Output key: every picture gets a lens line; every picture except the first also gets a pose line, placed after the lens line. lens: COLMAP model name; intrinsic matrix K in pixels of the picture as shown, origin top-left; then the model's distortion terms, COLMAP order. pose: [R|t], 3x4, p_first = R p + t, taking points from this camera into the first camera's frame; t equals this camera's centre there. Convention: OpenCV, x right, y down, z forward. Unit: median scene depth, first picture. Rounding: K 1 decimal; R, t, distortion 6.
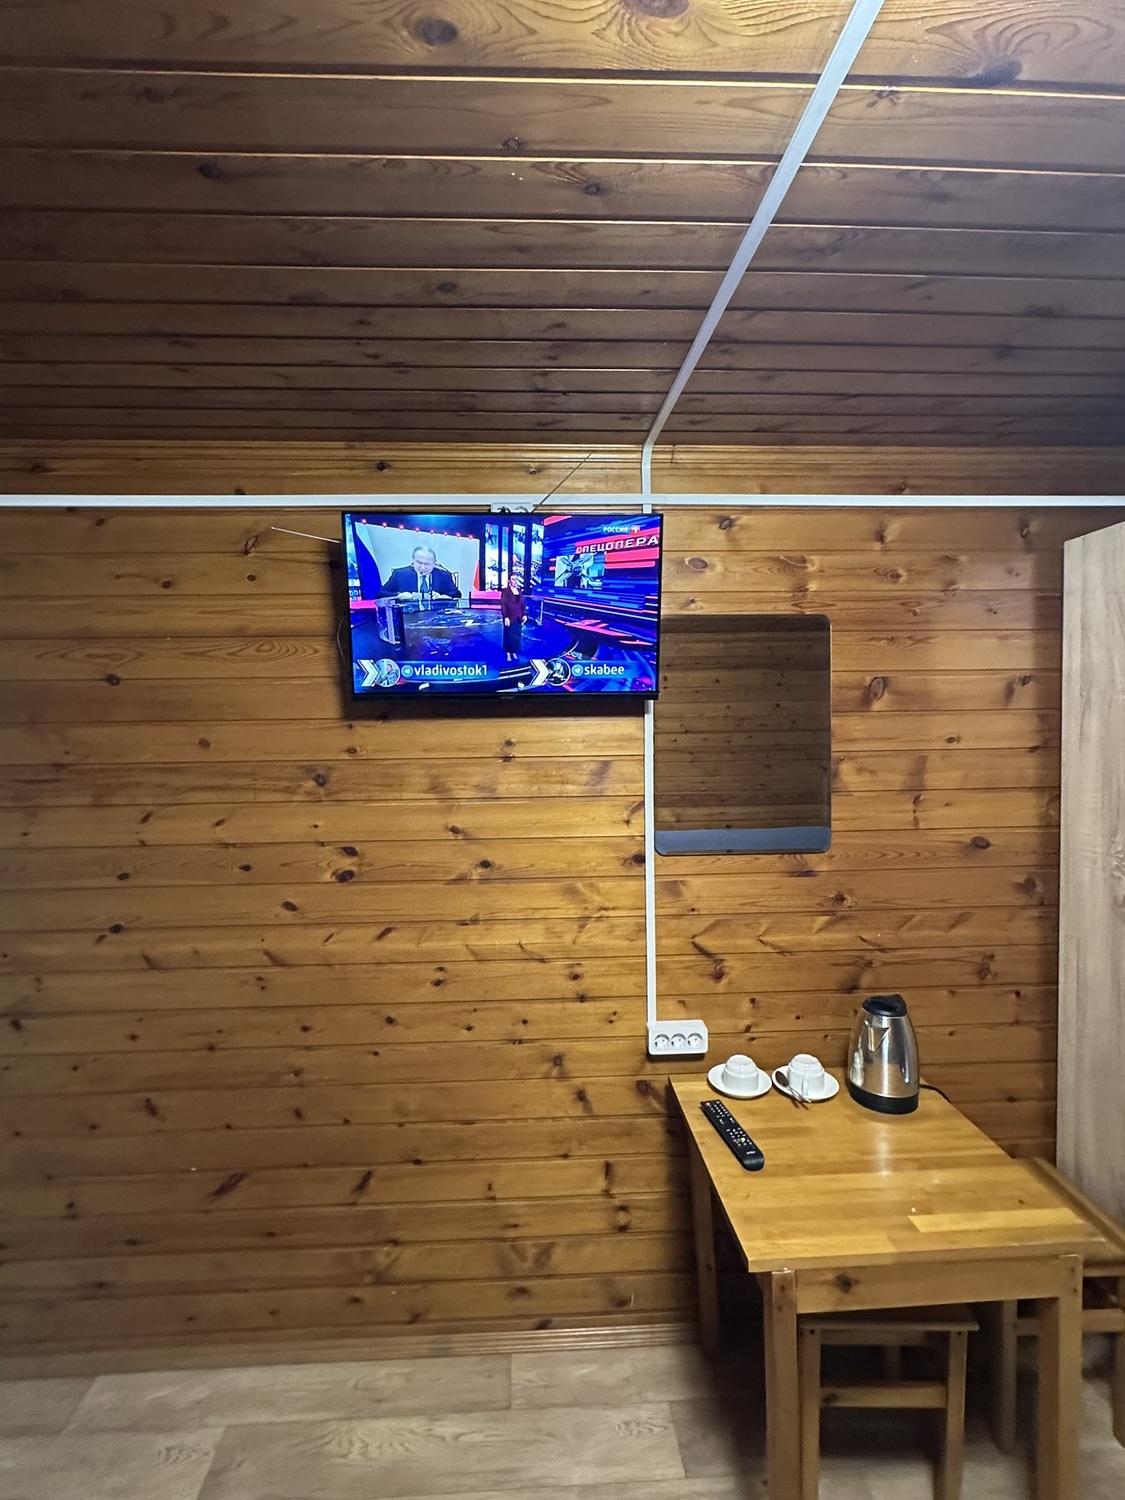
lens RADIAL K [[705.5, 0, 557.7], [0, 705.5, 744.1], [0, 0, 1]] dist [-0.001988, 0.001799]
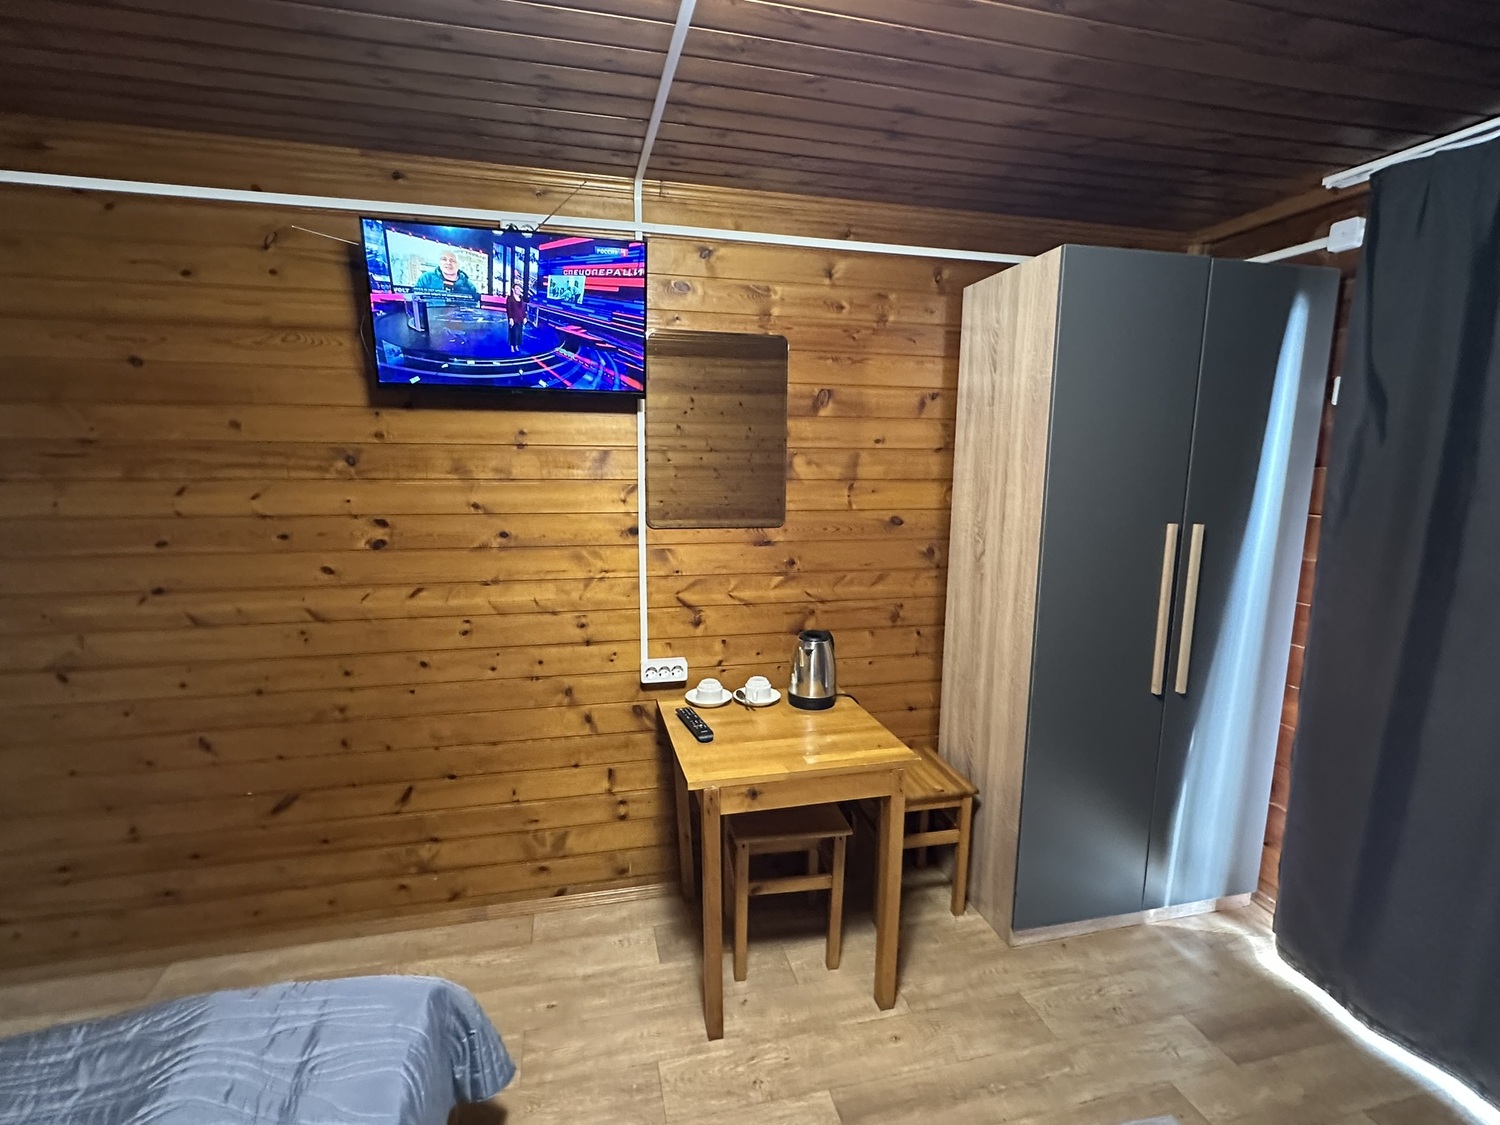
lens RADIAL K [[705.5, 0, 746.2], [0, 705.5, 564.0], [0, 0, 1]] dist [-0.001988, 0.001799]
pose [[0.981796, -0.006932, 0.189810, 0.074890], [-0.016130, 0.992681, 0.119688, 0.070083], [-0.189250, -0.120571, 0.974498, -0.256473]]
